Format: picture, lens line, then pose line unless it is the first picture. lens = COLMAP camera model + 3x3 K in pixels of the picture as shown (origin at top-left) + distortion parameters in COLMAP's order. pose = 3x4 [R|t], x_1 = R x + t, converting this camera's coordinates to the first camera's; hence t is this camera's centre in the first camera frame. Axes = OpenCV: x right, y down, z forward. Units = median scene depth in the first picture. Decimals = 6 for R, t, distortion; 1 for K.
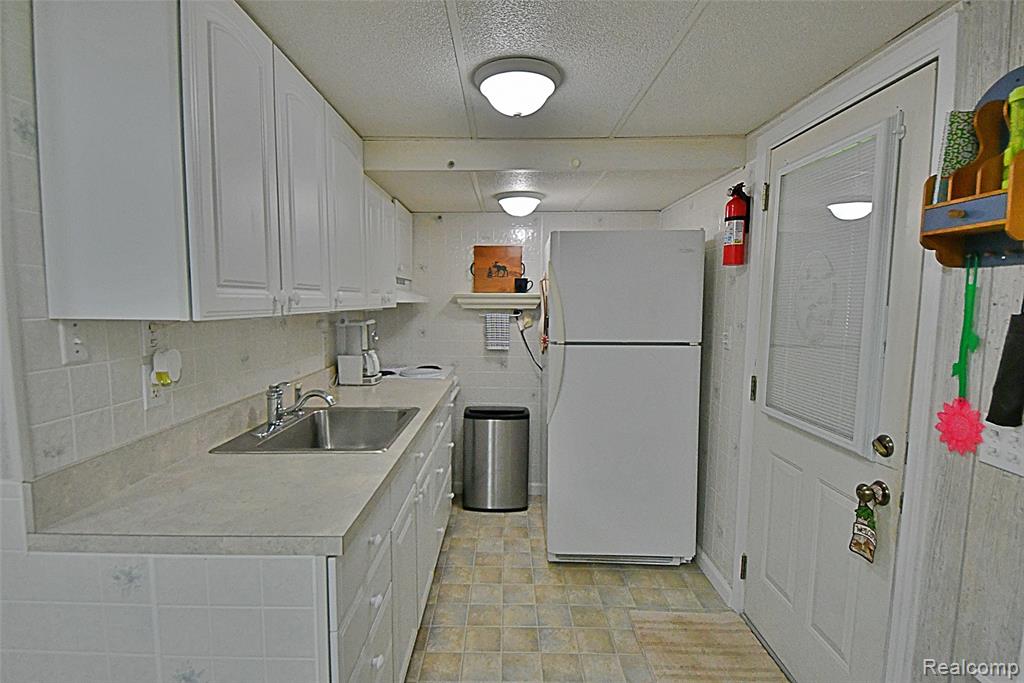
lens RADIAL K [[489.0, 0, 506.3], [0, 489.0, 338.1], [0, 0, 1]] dist [-0.003699, -0.001025]
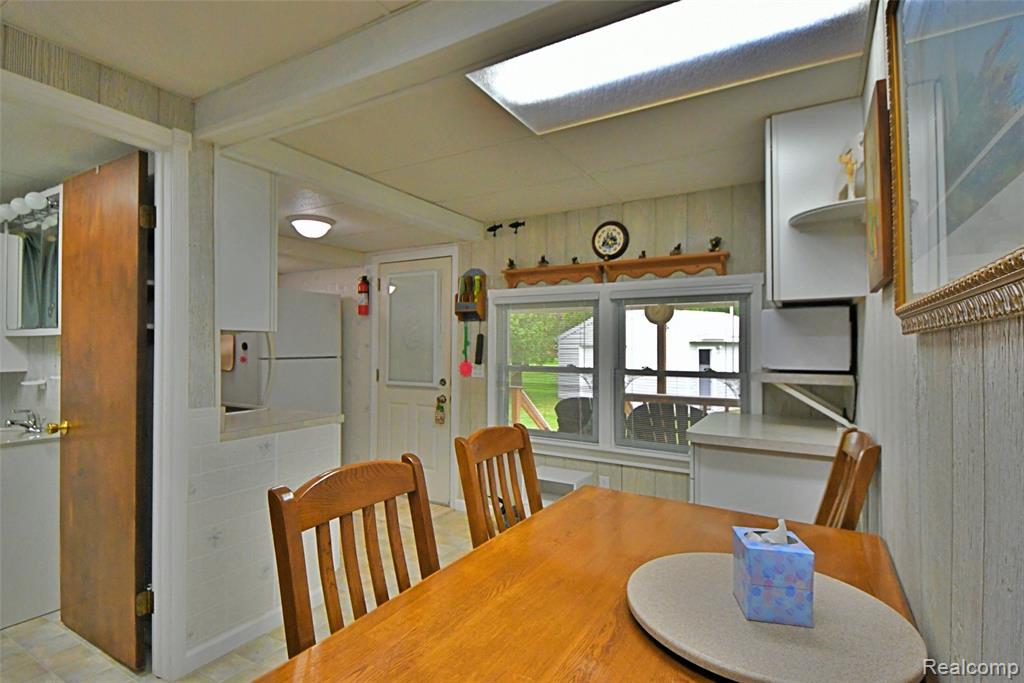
lens RADIAL K [[489.0, 0, 512.4], [0, 489.0, 341.9], [0, 0, 1]] dist [-0.003699, -0.001025]
pose [[0.492765, 0.000927, 0.870162, -1.521915], [0.070910, 0.996631, -0.041217, 0.132478], [-0.867268, 0.082013, 0.491039, -0.781090]]
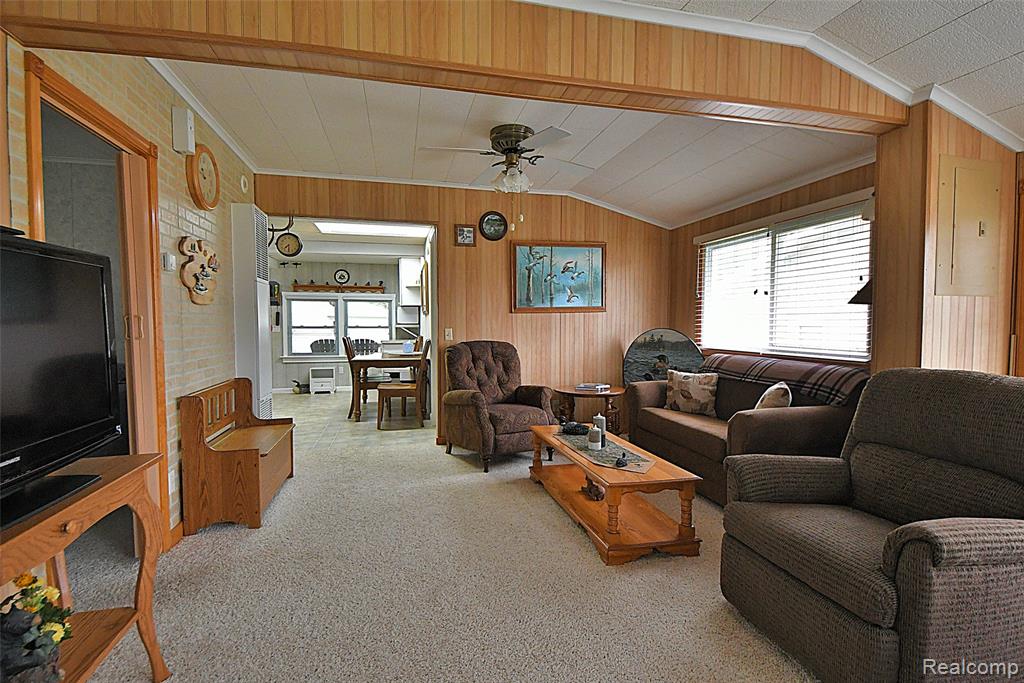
lens RADIAL K [[489.0, 0, 510.8], [0, 489.0, 343.6], [0, 0, 1]] dist [-0.003699, -0.001025]
pose [[-0.263278, -0.053750, 0.963222, -5.824713], [0.070571, 0.994699, 0.074796, 0.106858], [-0.962135, 0.087667, -0.258089, -0.453943]]
